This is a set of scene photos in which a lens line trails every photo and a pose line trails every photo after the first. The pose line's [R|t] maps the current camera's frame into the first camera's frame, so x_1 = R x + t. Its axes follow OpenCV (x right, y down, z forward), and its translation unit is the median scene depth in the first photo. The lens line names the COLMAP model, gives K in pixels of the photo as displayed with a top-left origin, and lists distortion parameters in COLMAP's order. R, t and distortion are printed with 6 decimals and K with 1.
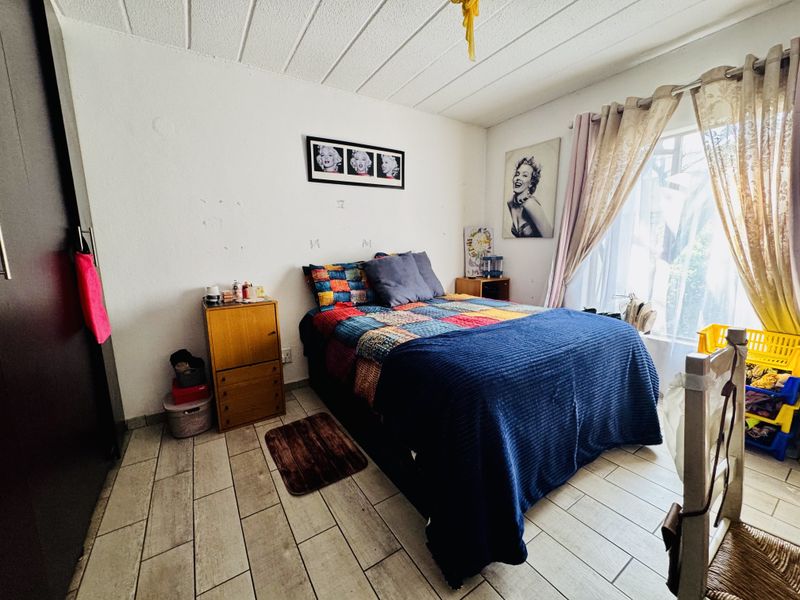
lens RADIAL K [[320.5, 0, 400.0], [0, 320.5, 300.0], [0, 0, 1]] dist [-0.001431, 0.000058]
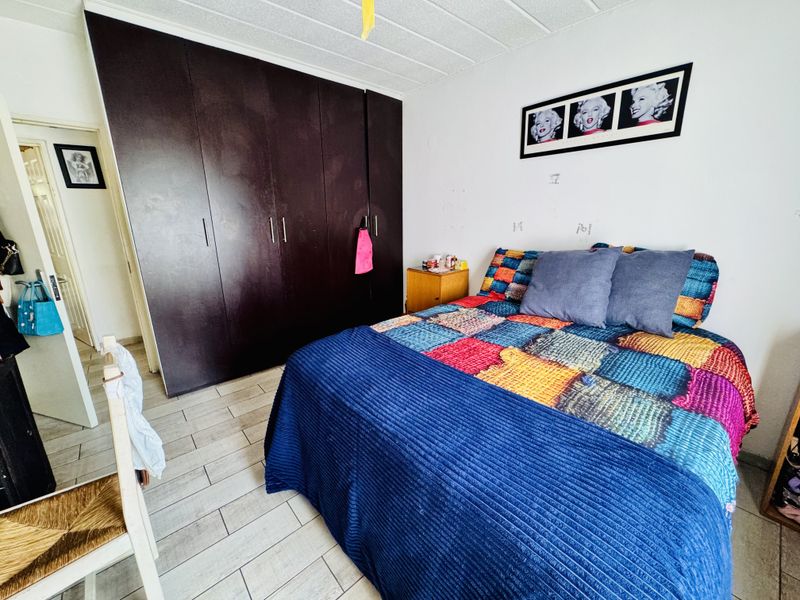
lens RADIAL K [[320.5, 0, 400.0], [0, 320.5, 300.0], [0, 0, 1]] dist [-0.001431, 0.000058]
pose [[0.150321, 0.276037, -0.949319, 0.629092], [-0.160874, 0.954262, 0.252000, -0.150961], [0.975460, 0.114840, 0.187853, 0.511115]]
